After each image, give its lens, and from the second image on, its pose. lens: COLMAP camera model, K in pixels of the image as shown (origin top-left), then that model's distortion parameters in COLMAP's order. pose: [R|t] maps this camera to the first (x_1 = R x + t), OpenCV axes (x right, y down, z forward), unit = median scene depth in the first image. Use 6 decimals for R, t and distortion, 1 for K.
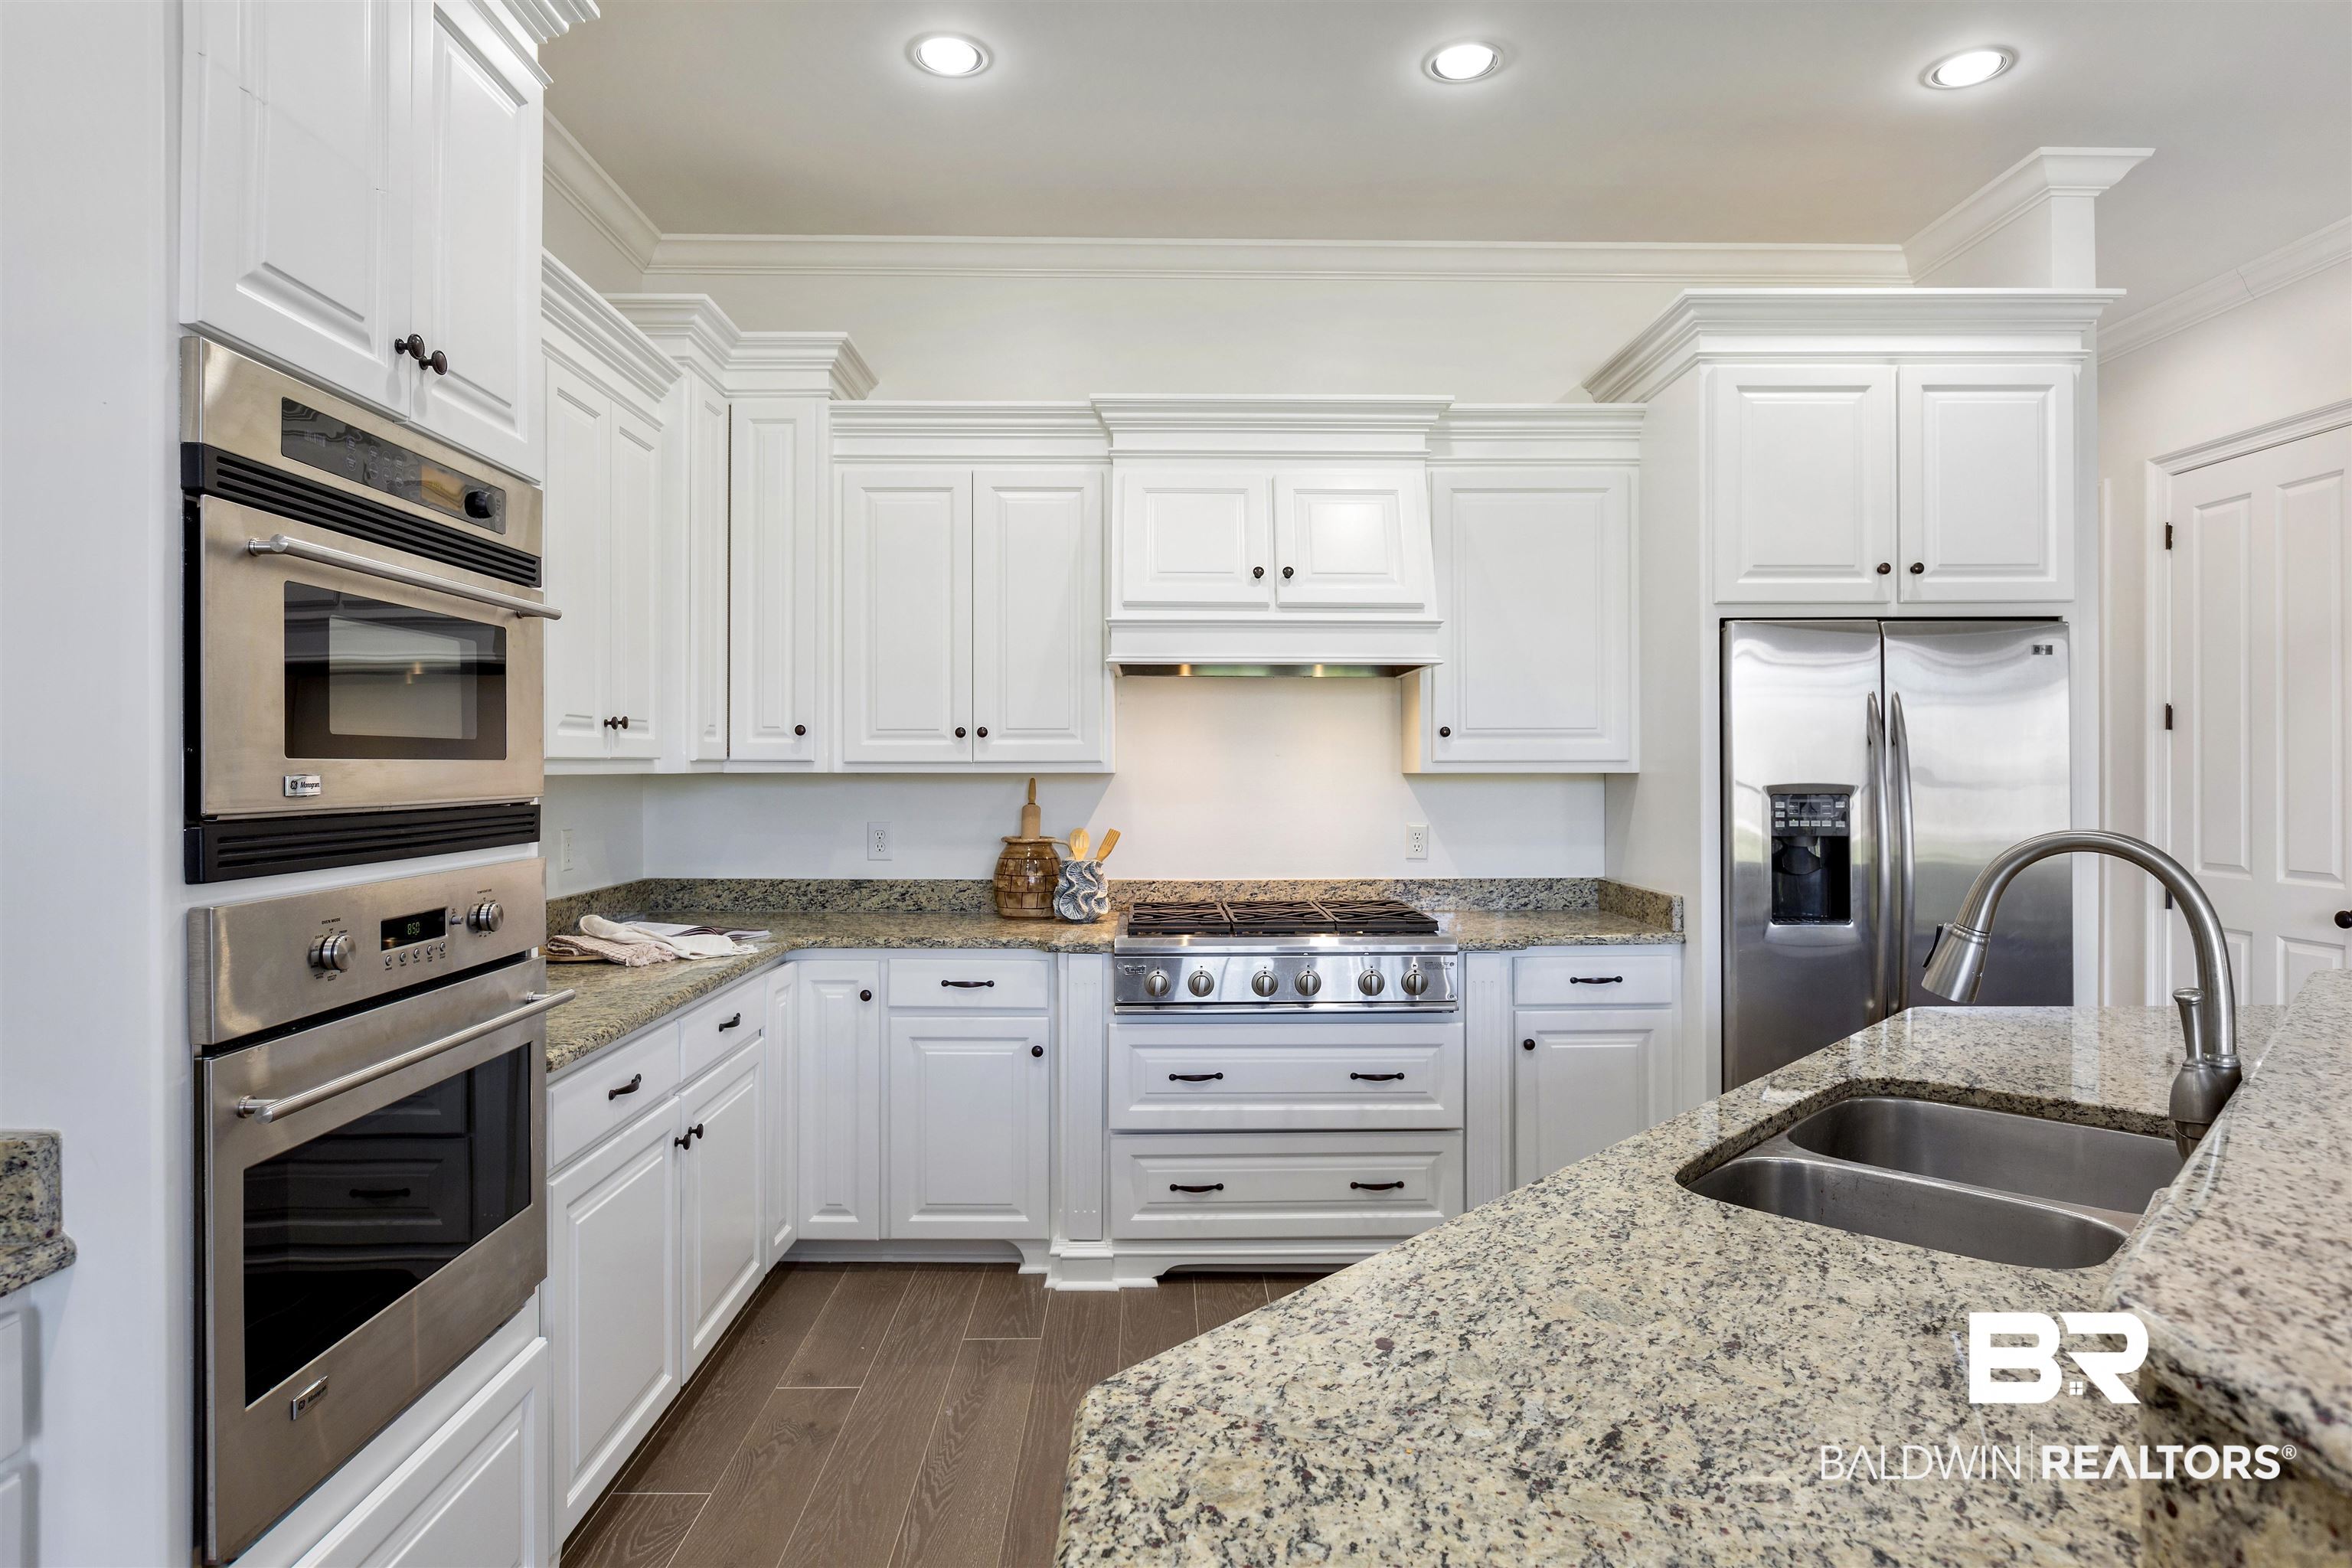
lens RADIAL K [[1324.5, 0, 1163.4], [0, 1324.5, 755.4], [0, 0, 1]] dist [0.001554, 0.000564]
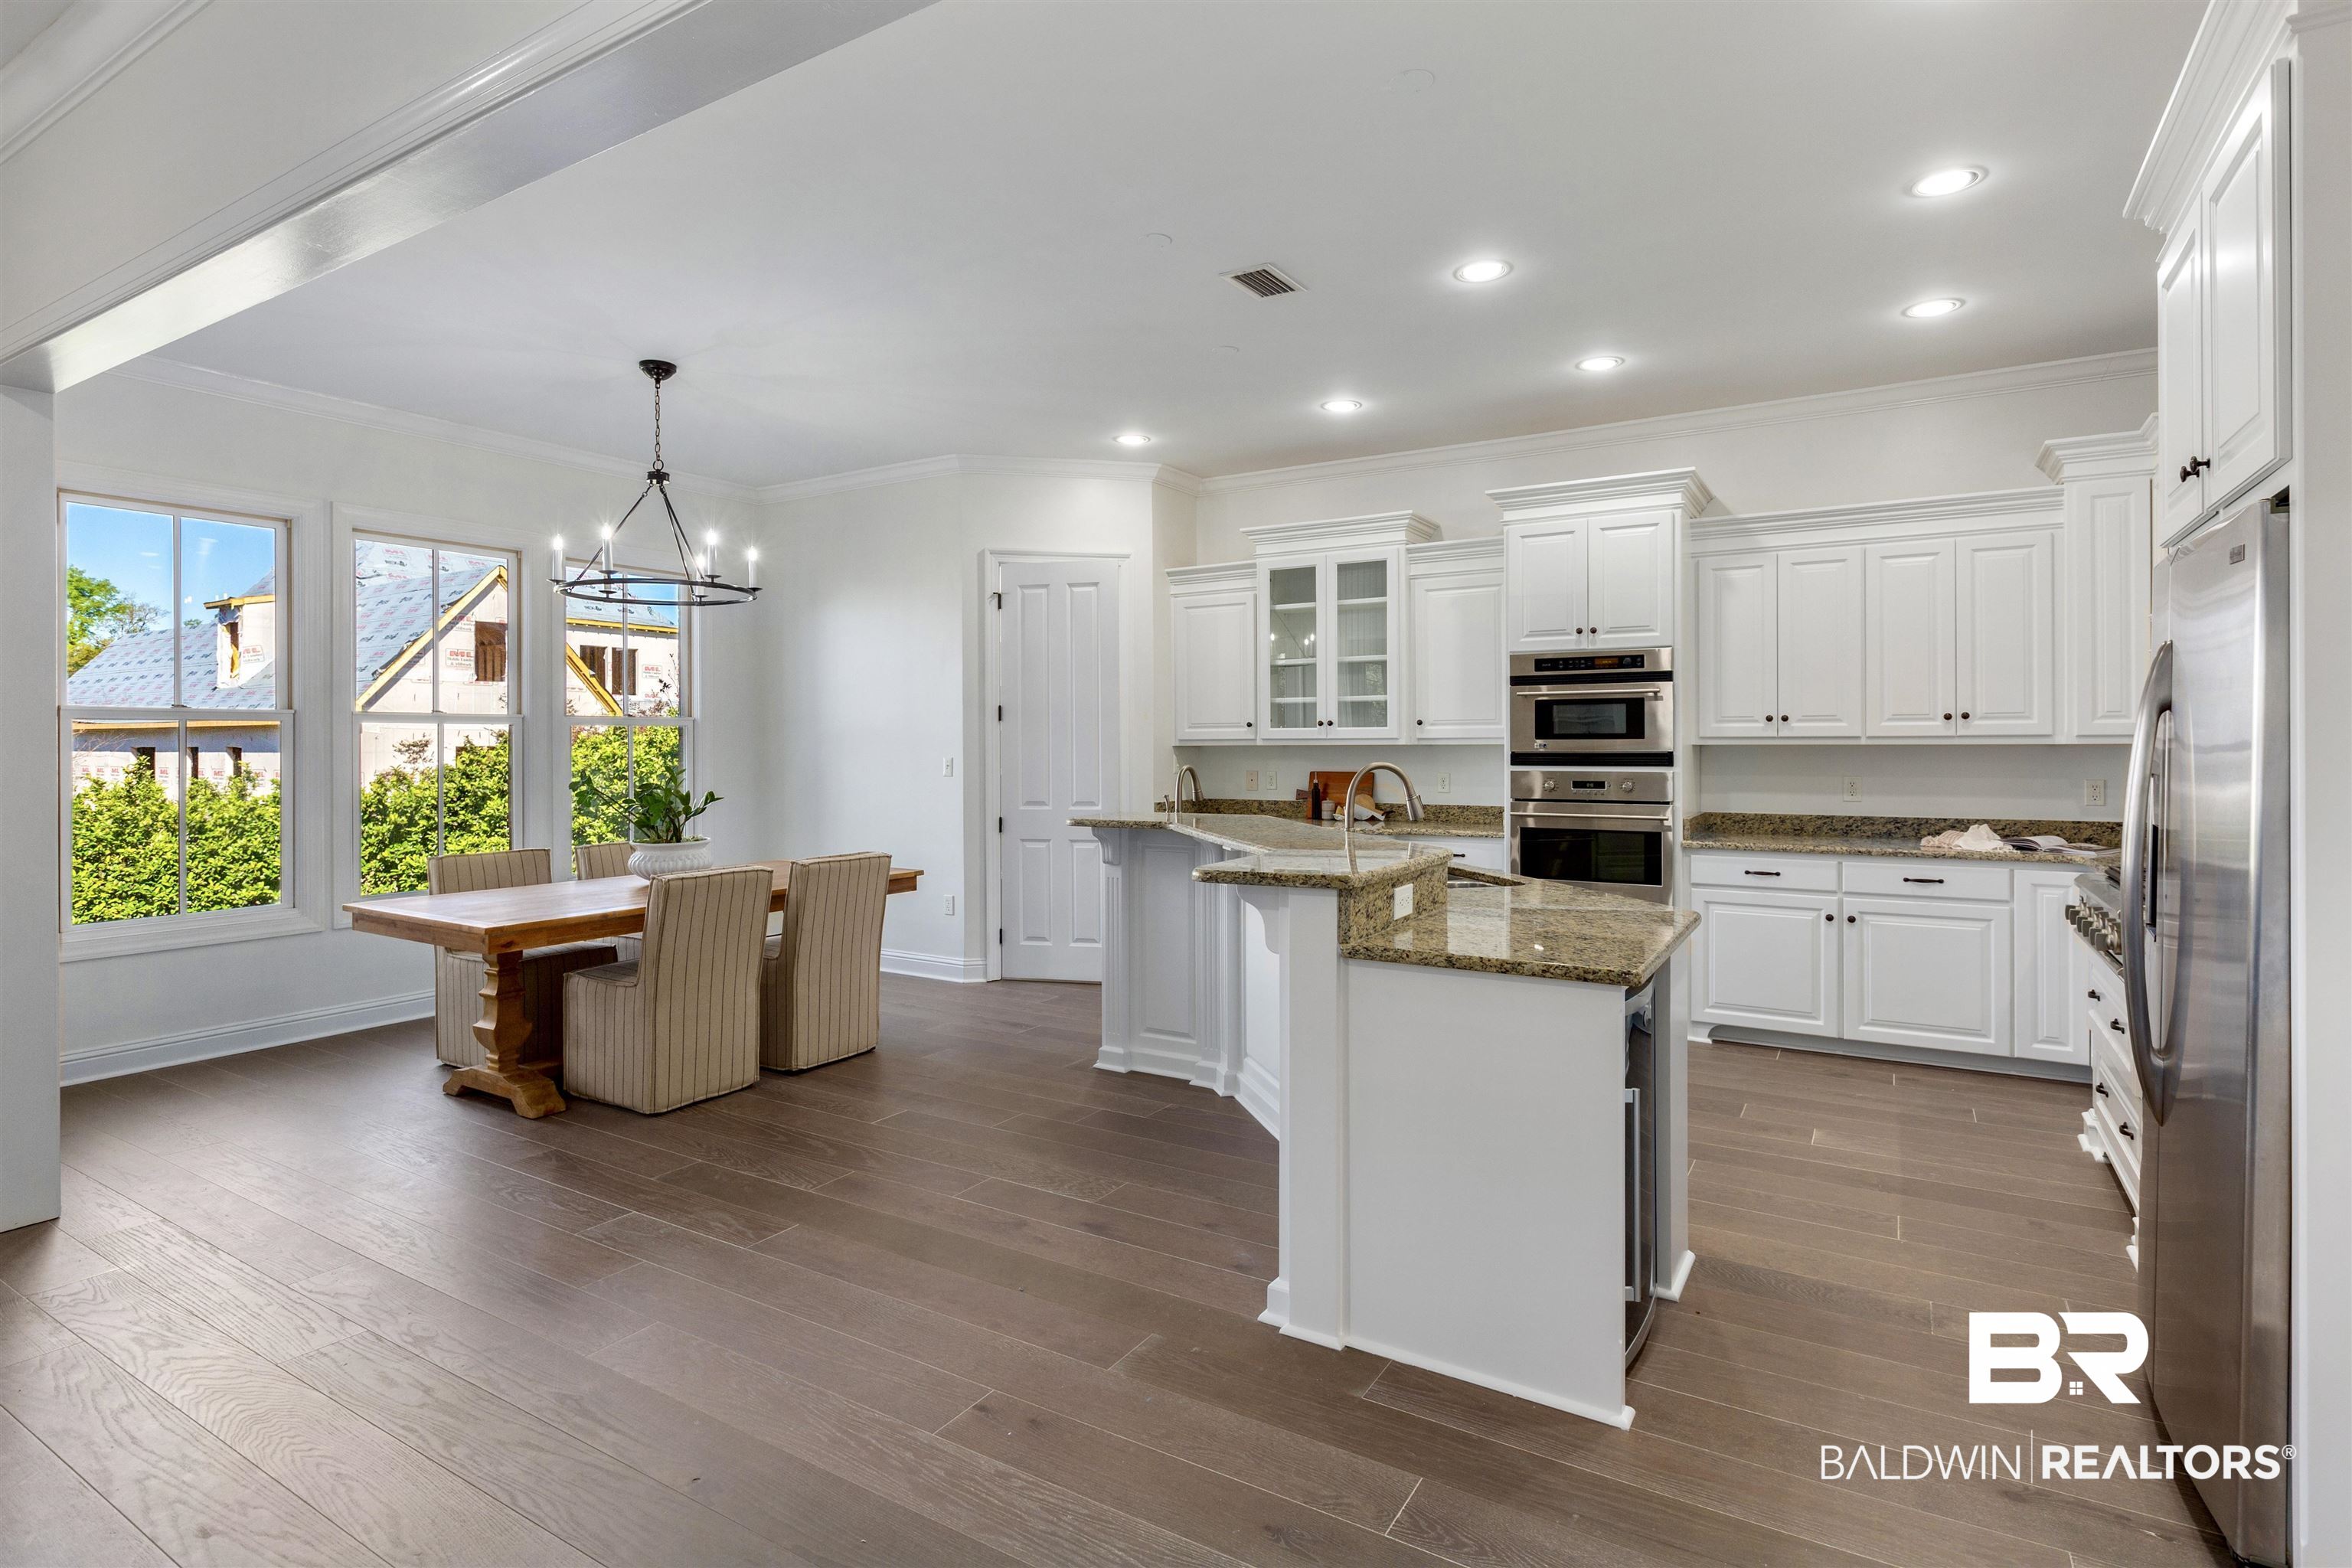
lens RADIAL K [[1189.1, 0, 1166.4], [0, 1189.1, 743.2], [0, 0, 1]] dist [-0.000142, 0.000418]
pose [[-0.540189, 0.002463, -0.841540, 1.423527], [0.010430, 0.999939, -0.003769, 0.006524], [0.841479, -0.010813, -0.540181, 0.887687]]
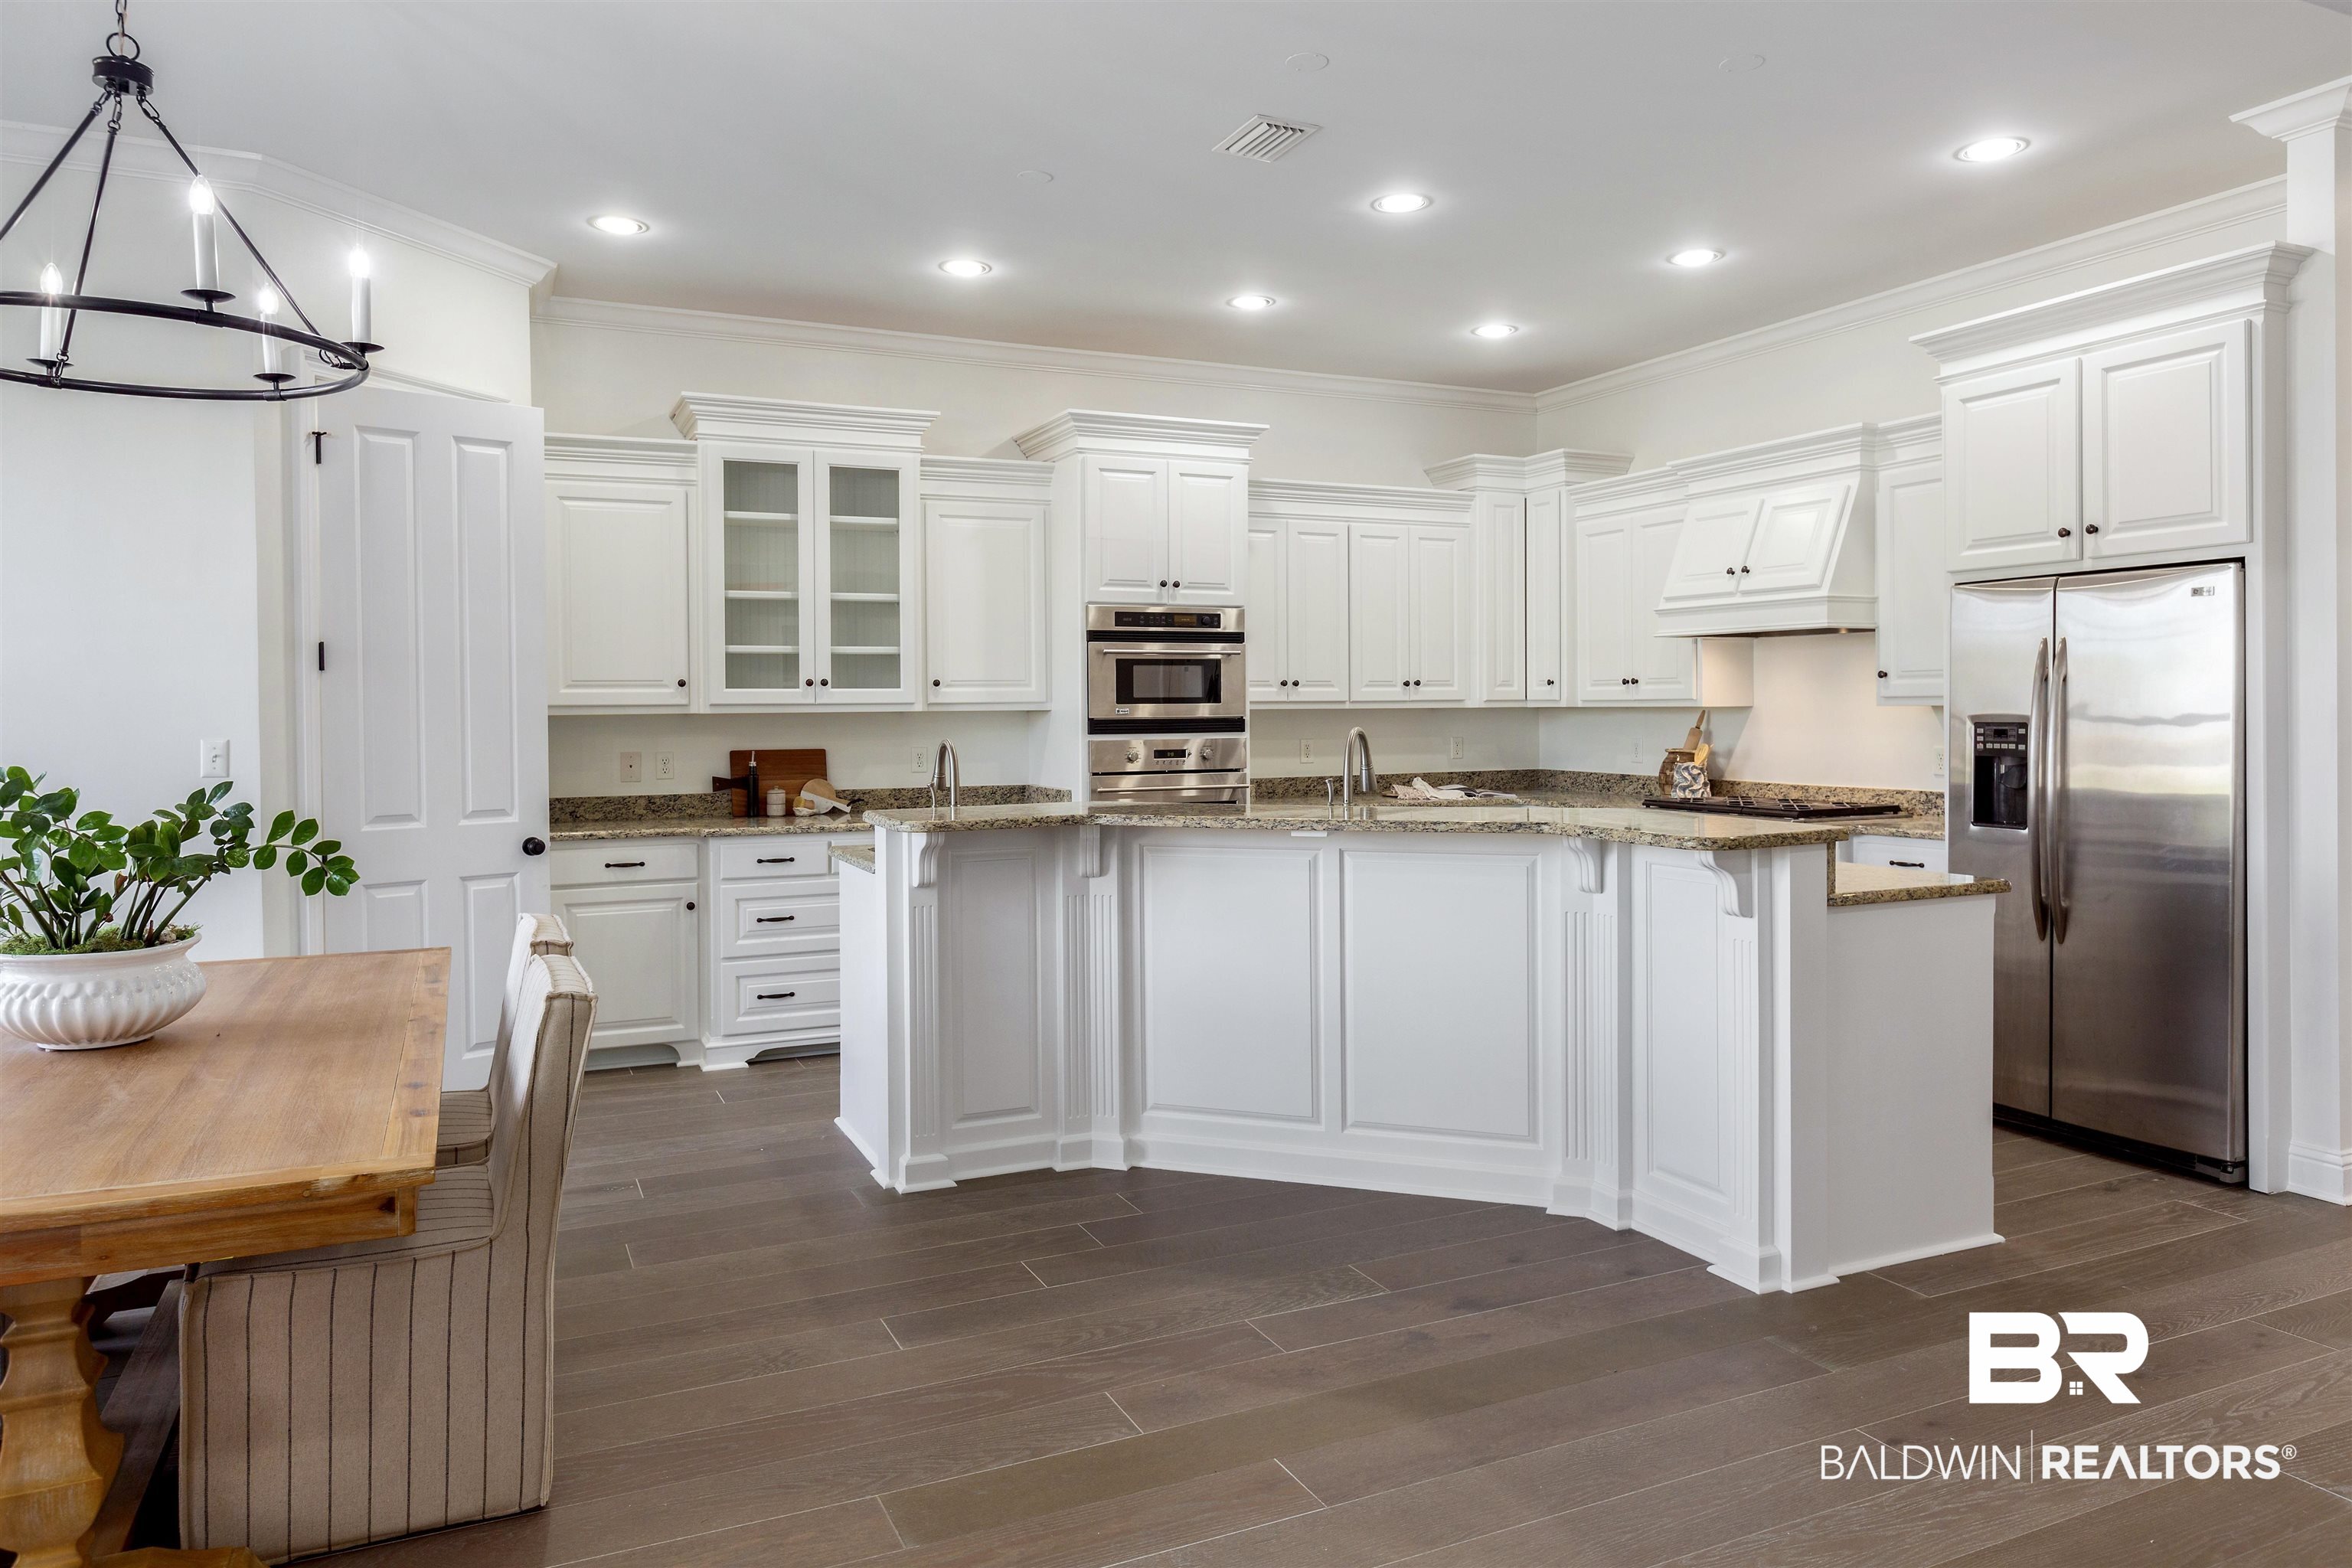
lens RADIAL K [[1513.3, 0, 1167.1], [0, 1513.3, 732.8], [0, 0, 1]] dist [-0.003766, 0.003031]
pose [[0.408129, 0.012850, -0.912834, 1.460608], [0.014891, 0.999674, 0.020730, -0.001990], [0.912803, -0.022053, 0.407804, -0.290374]]
